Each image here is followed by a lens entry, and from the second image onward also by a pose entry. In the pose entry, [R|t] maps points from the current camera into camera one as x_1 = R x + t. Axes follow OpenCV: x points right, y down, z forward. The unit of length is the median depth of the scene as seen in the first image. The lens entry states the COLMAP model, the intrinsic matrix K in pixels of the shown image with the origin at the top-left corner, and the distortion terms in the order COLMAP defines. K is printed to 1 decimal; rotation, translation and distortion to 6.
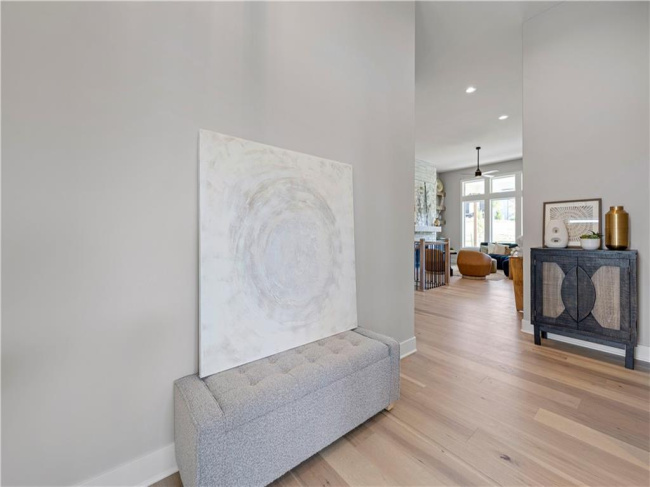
lens RADIAL K [[262.9, 0, 320.6], [0, 262.9, 232.0], [0, 0, 1]] dist [-0.000618, -0.000378]
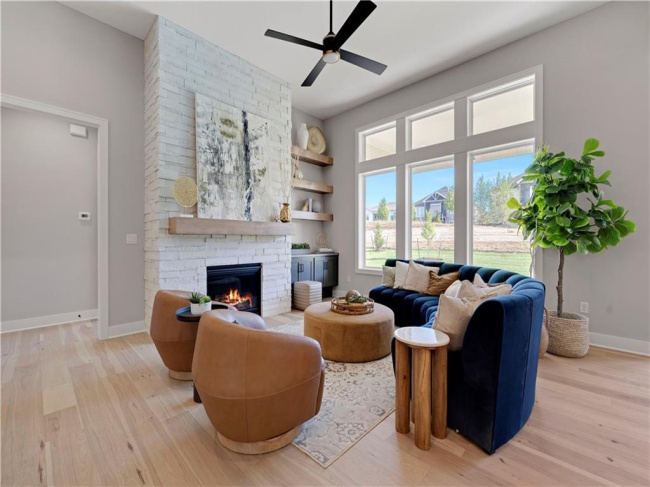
lens RADIAL K [[279.8, 0, 323.0], [0, 279.8, 242.2], [0, 0, 1]] dist [-0.003378, -0.000202]
pose [[0.991934, -0.003124, 0.126719, 0.458391], [0.002028, 0.999959, 0.008781, 0.006299], [-0.126742, -0.008453, 0.991900, 0.558741]]
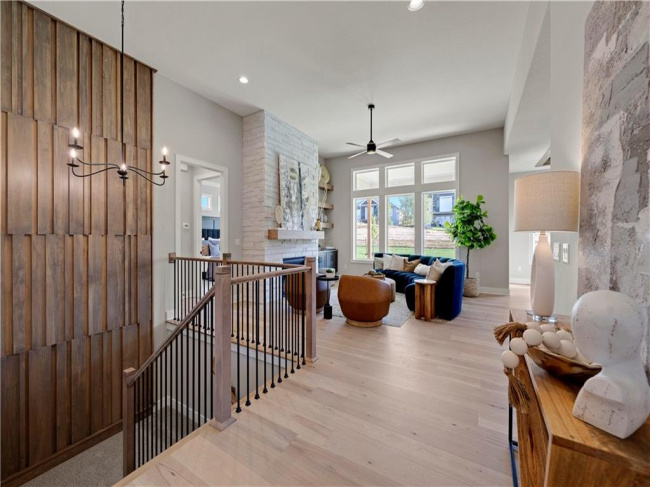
lens RADIAL K [[262.9, 0, 323.2], [0, 262.9, 238.8], [0, 0, 1]] dist [-0.000618, -0.000378]
pose [[0.938161, -0.002988, 0.346187, 0.227201], [0.001230, 0.999985, 0.005297, -0.005092], [-0.346198, -0.004543, 0.938150, 0.371879]]
